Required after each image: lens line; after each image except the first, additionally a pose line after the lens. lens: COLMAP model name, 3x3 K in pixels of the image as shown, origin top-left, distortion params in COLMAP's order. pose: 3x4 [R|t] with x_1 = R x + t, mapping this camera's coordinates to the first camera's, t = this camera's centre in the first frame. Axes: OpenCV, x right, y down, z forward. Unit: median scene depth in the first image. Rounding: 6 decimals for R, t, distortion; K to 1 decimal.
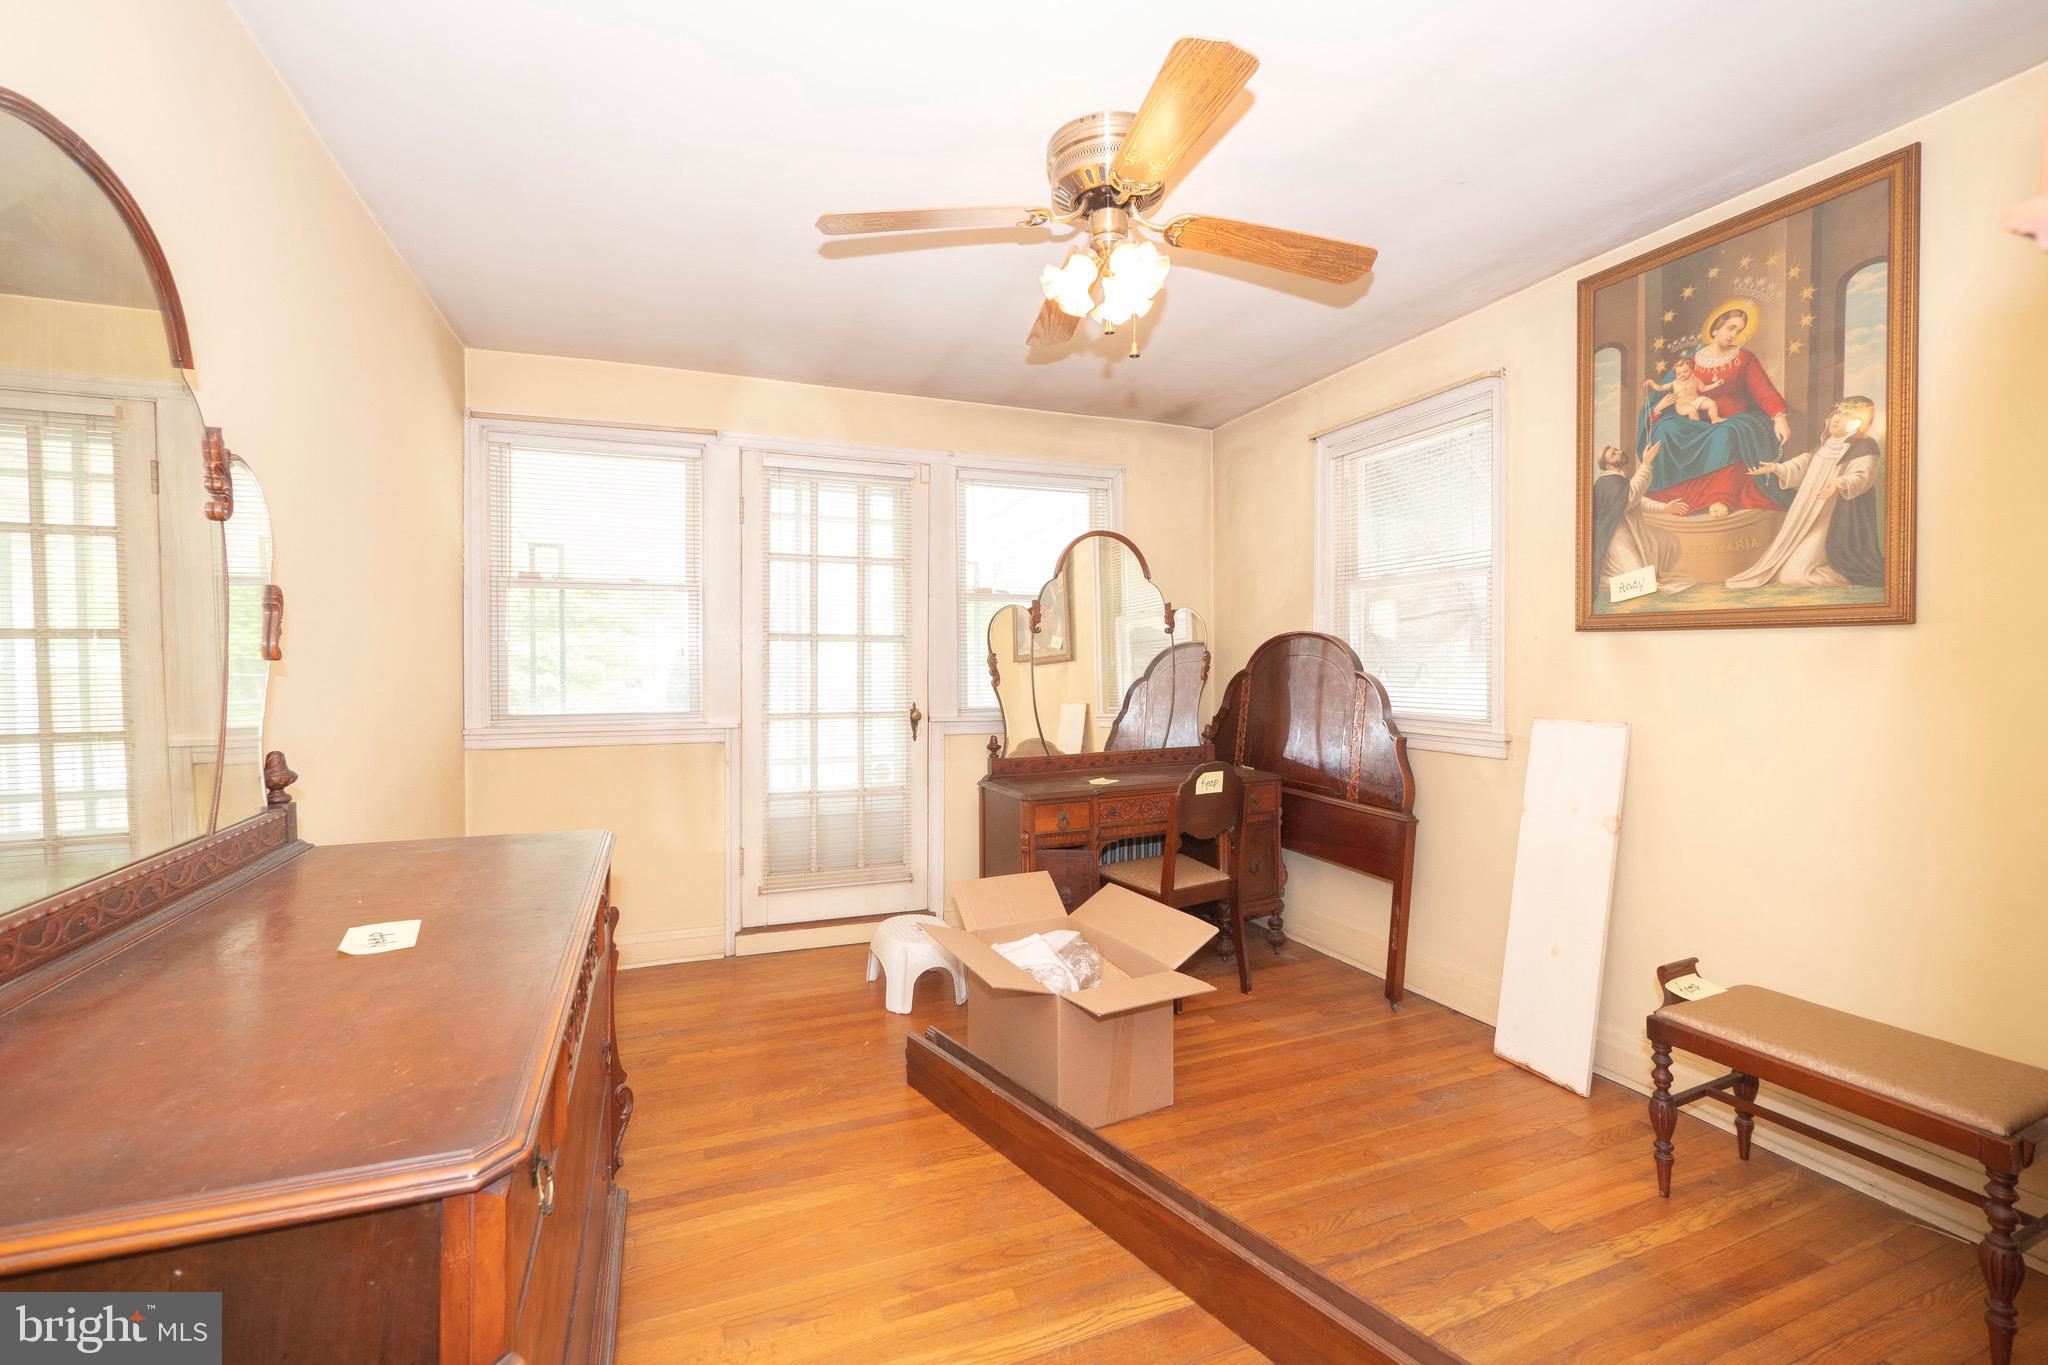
lens RADIAL K [[865.7, 0, 1014.6], [0, 865.7, 678.2], [0, 0, 1]] dist [-0.003898, 0.000324]
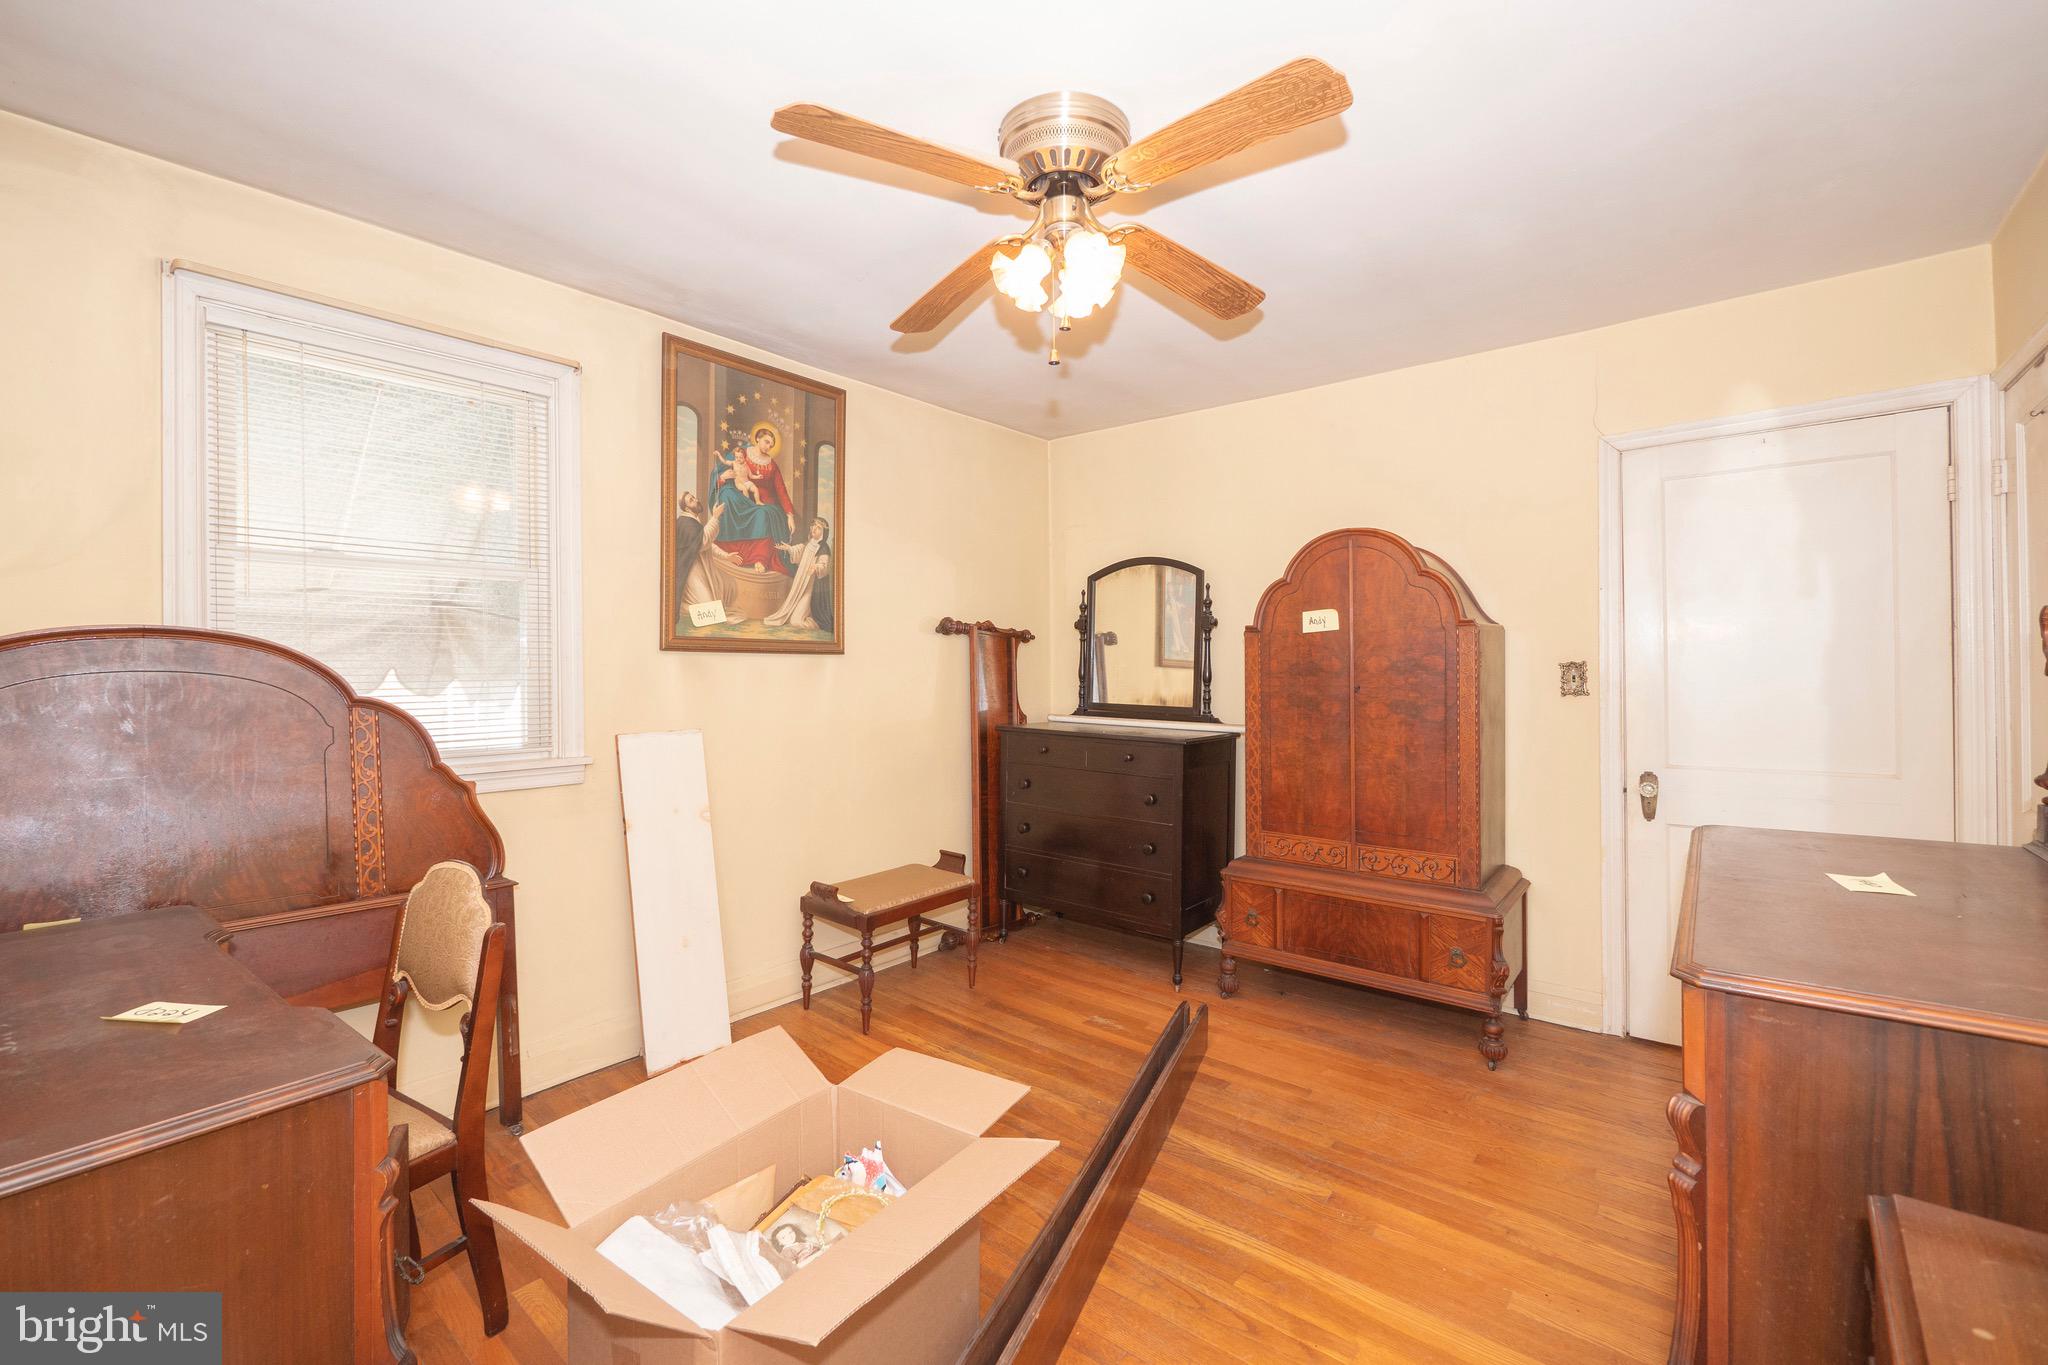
lens RADIAL K [[865.7, 0, 1015.2], [0, 865.7, 671.5], [0, 0, 1]] dist [-0.003898, 0.000324]
pose [[-0.472075, 0.002561, 0.881555, -0.597014], [0.024594, 0.999645, 0.010266, -0.031388], [-0.881215, 0.026527, -0.471970, 1.280805]]
